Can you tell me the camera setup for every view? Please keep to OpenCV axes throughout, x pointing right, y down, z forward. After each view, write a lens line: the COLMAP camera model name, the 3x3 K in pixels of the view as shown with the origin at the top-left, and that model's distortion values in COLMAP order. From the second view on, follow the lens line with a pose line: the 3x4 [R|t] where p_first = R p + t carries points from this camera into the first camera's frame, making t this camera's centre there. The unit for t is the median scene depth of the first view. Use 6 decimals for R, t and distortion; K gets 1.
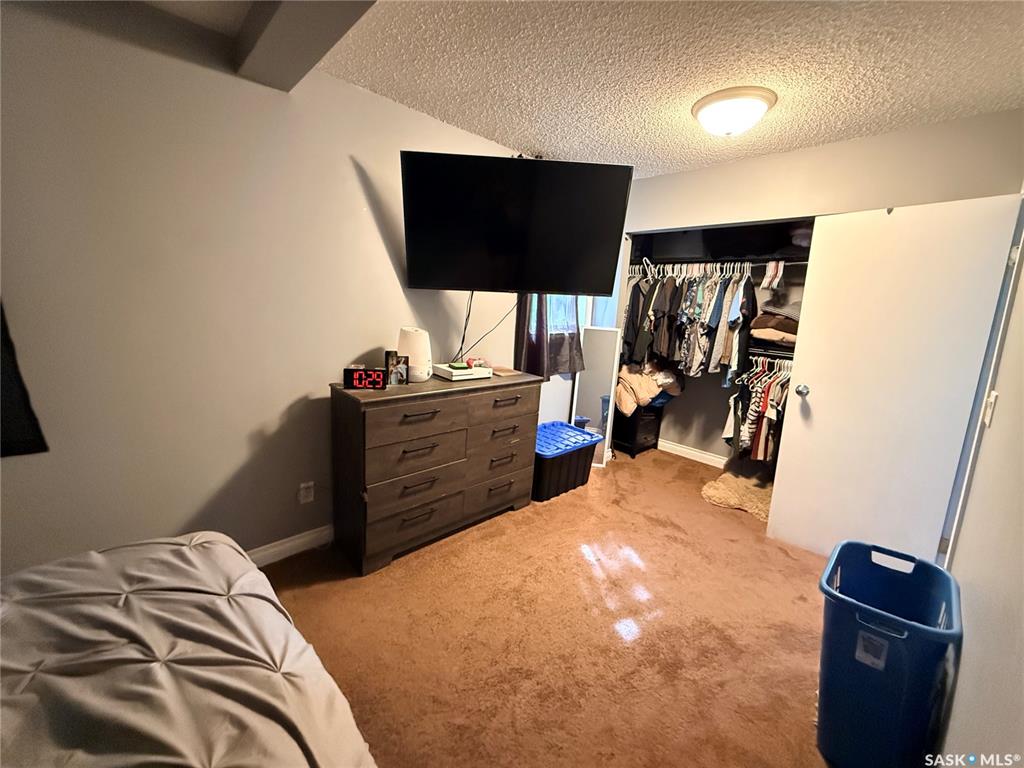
lens RADIAL K [[409.2, 0, 508.7], [0, 409.2, 385.6], [0, 0, 1]] dist [-0.000086, 0.000071]
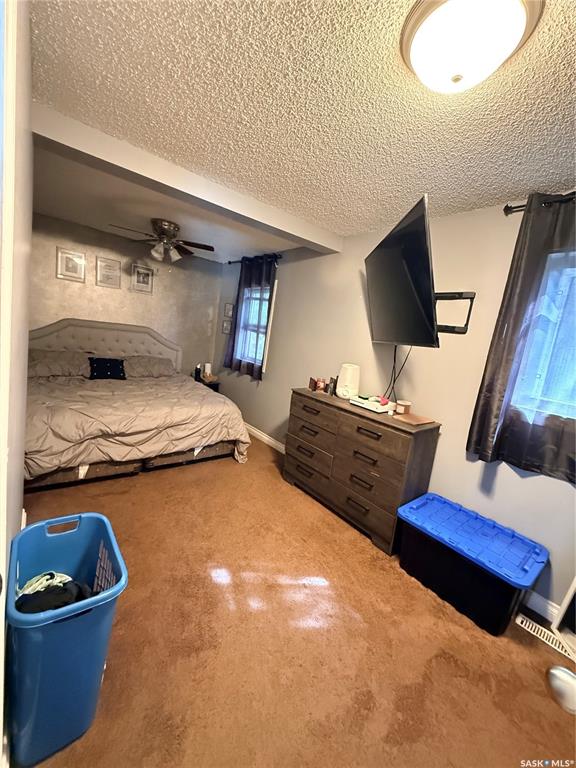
lens RADIAL K [[306.9, 0, 288.0], [0, 306.9, 384.0], [0, 0, 1]] dist [-0.000086, 0.000071]
pose [[-0.074853, 0.109677, -0.991145, 0.878106], [-0.316543, 0.939914, 0.127914, -0.133569], [0.945620, 0.323315, -0.035637, 0.767798]]
